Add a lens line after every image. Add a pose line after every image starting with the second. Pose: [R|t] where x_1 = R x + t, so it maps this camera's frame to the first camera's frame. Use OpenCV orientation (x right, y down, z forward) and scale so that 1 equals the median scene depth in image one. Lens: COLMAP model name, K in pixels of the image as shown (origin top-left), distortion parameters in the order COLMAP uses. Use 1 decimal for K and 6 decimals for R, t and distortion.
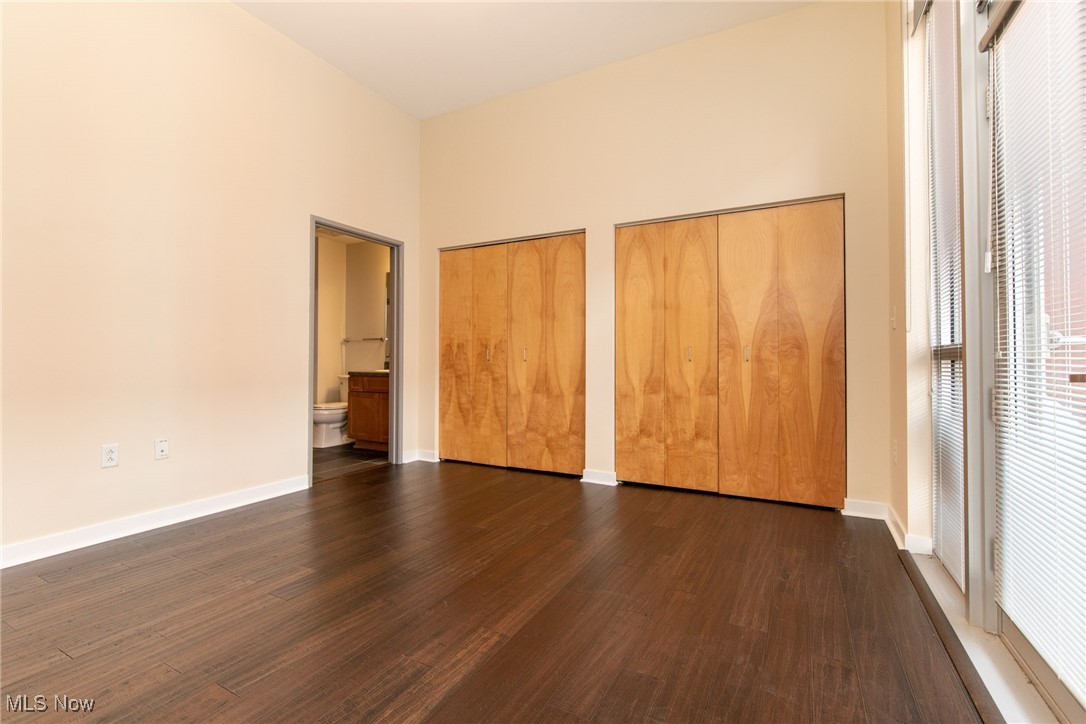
lens RADIAL K [[492.6, 0, 542.1], [0, 492.6, 347.8], [0, 0, 1]] dist [-0.001349, -0.000086]
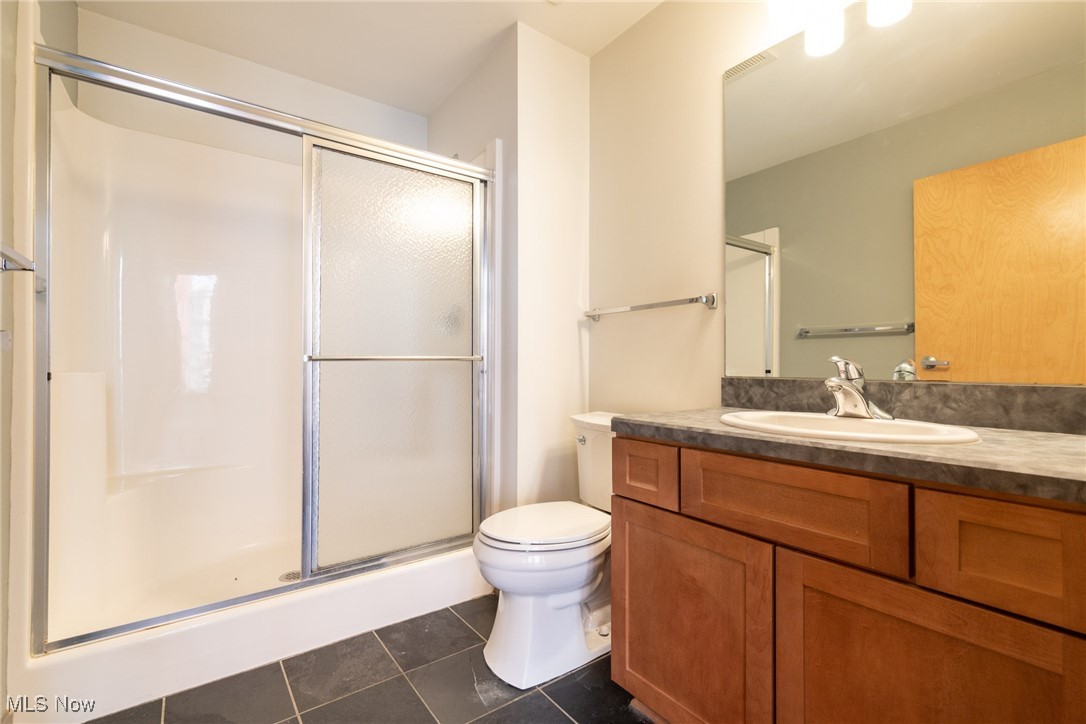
lens RADIAL K [[475.5, 0, 533.9], [0, 475.5, 364.8], [0, 0, 1]] dist [0.001037, 0.000097]
pose [[0.898231, -0.002478, -0.439516, -0.309261], [0.010693, 0.999811, 0.016217, 0.015942], [0.439393, -0.019267, 0.898088, 0.729506]]
